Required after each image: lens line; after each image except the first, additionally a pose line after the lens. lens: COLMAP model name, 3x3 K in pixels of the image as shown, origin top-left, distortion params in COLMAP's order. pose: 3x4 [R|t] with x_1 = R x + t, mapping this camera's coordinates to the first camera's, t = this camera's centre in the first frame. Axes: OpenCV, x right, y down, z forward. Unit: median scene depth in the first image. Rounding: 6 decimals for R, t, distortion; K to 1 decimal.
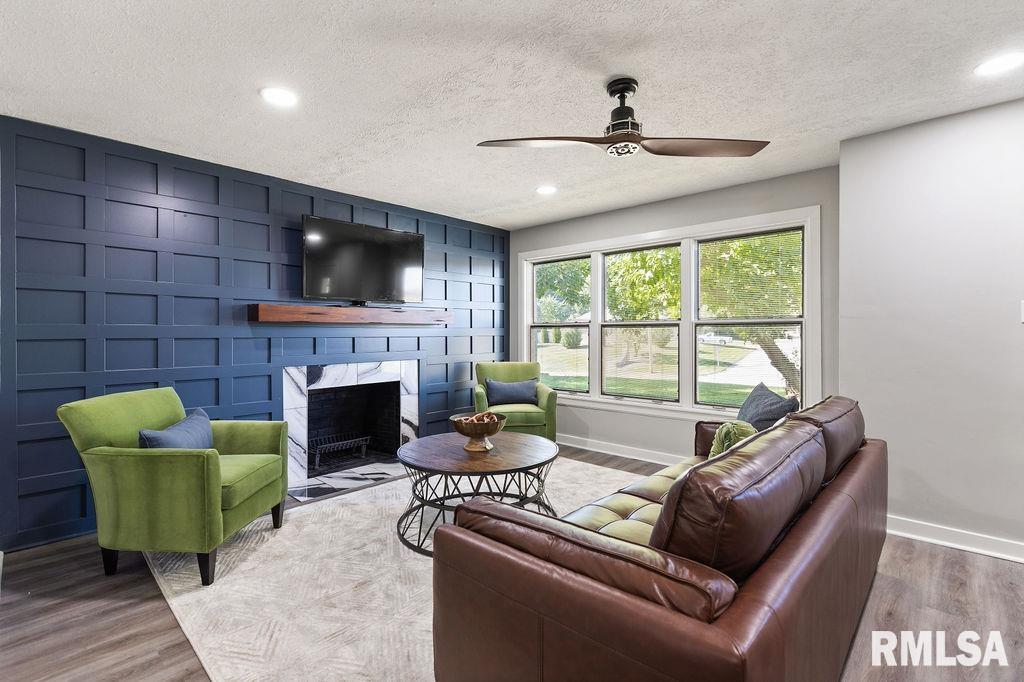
lens RADIAL K [[466.8, 0, 518.9], [0, 466.8, 339.9], [0, 0, 1]] dist [-0.005905, -0.000573]
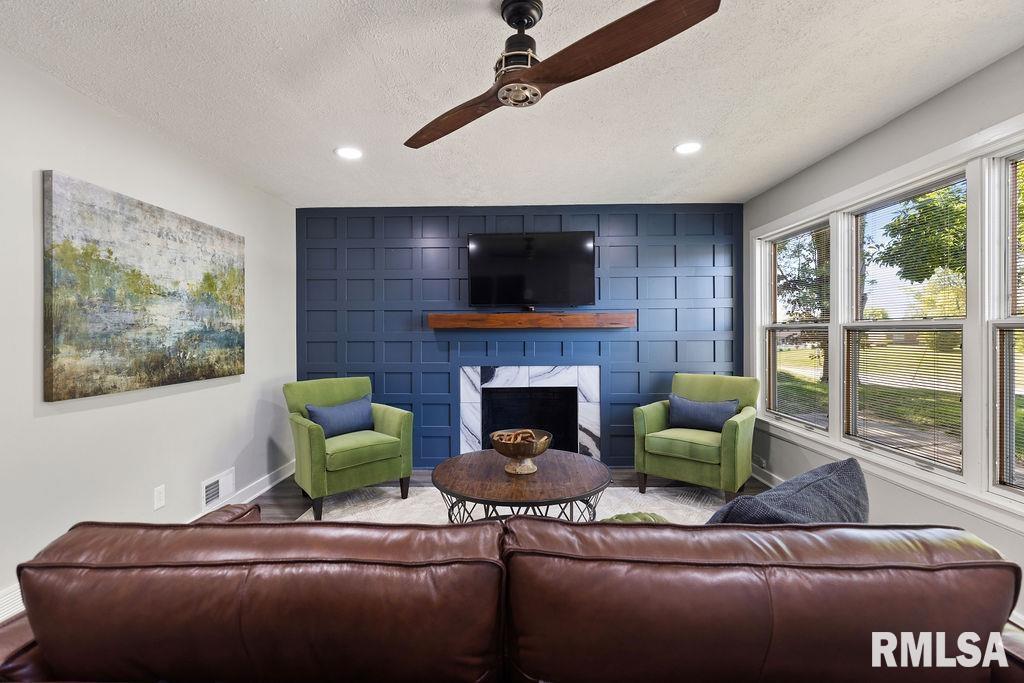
lens RADIAL K [[466.8, 0, 511.3], [0, 466.8, 333.4], [0, 0, 1]] dist [-0.005905, -0.000573]
pose [[0.660407, 0.003890, -0.750898, 0.404634], [-0.009980, 0.999944, -0.003597, -0.018834], [0.750842, 0.009870, 0.660408, 0.281348]]
